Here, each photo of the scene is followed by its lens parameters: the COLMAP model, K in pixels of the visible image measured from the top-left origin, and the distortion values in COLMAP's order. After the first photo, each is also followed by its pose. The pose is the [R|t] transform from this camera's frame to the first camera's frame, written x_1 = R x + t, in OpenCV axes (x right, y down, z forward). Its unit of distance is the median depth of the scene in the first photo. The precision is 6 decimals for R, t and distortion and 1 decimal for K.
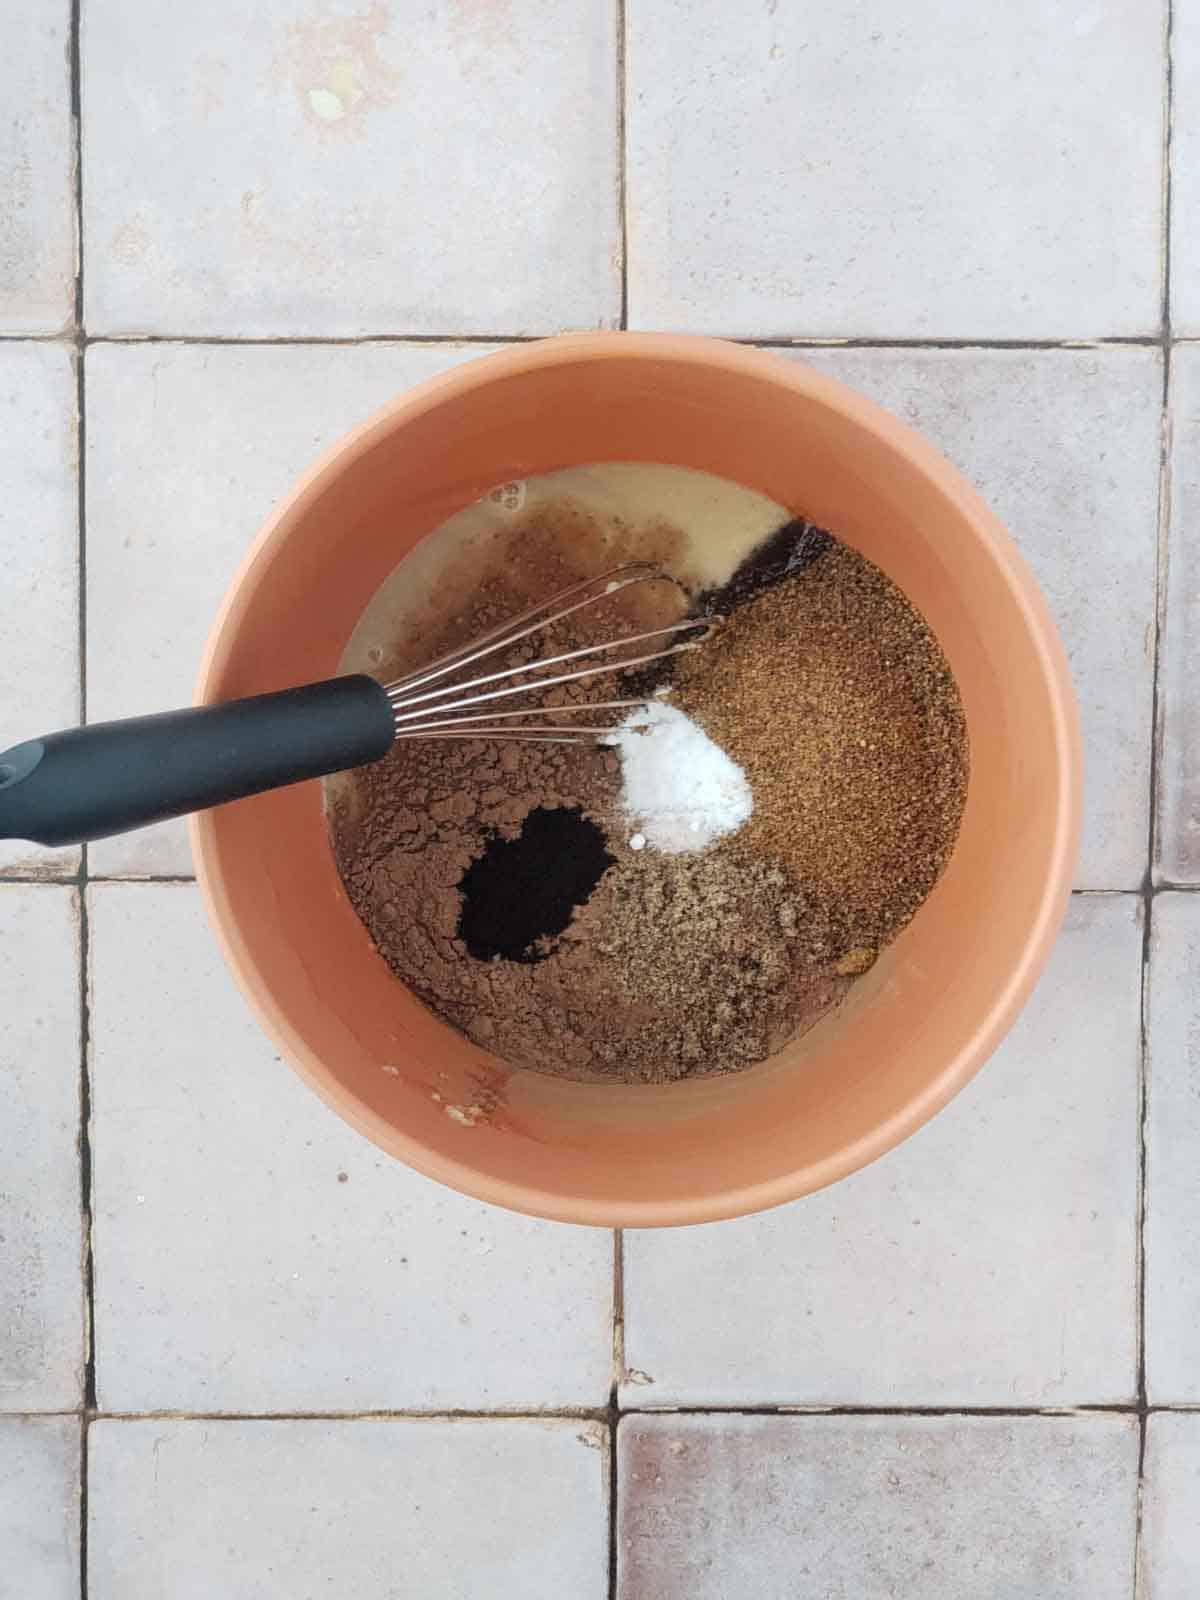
lens RADIAL K [[2446.2, 0, 598.4], [0, 2446.2, 799.9], [0, 0, 1]] dist [0.061053, 0.000000]
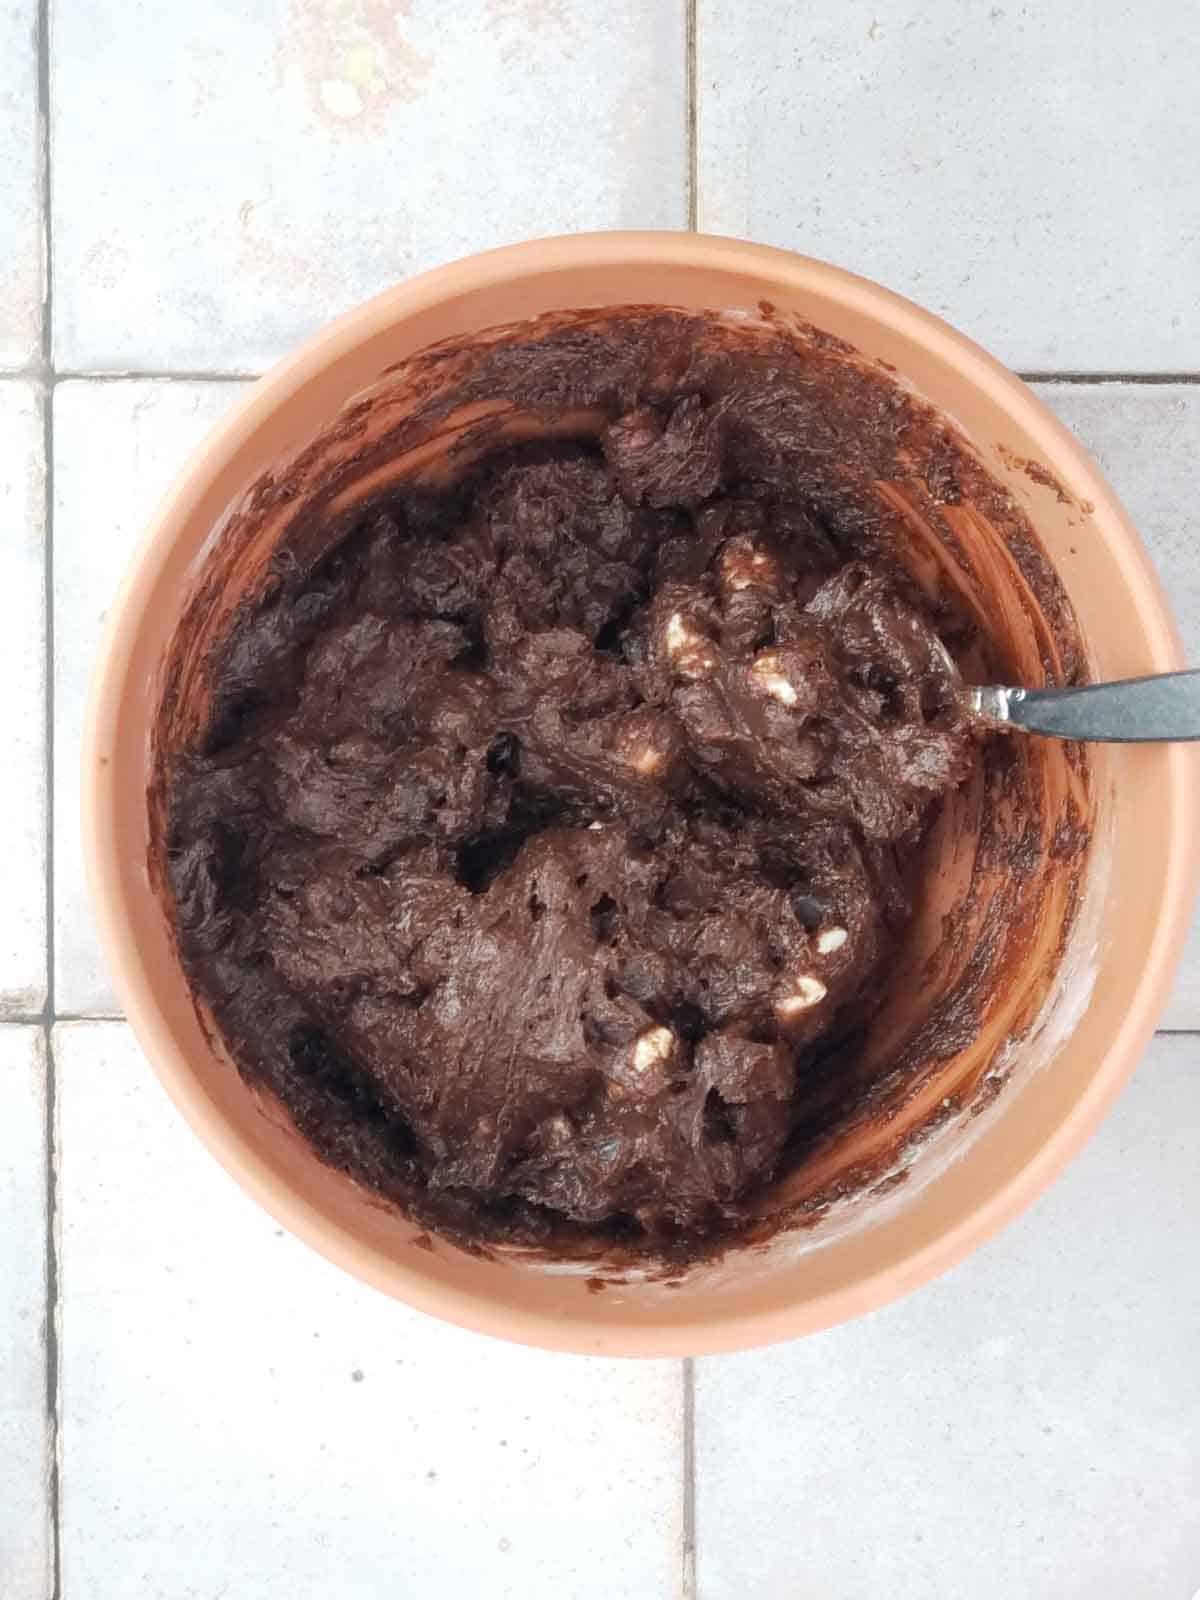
lens RADIAL K [[2446.2, 0, 614.9], [0, 2446.2, 801.0], [0, 0, 1]] dist [0.061053, 0.000000]
pose [[0.999775, -0.000540, -0.021197, 0.000907], [-0.000053, 0.999609, -0.027970, -0.018629], [0.021204, 0.027965, 0.999384, 0.167621]]
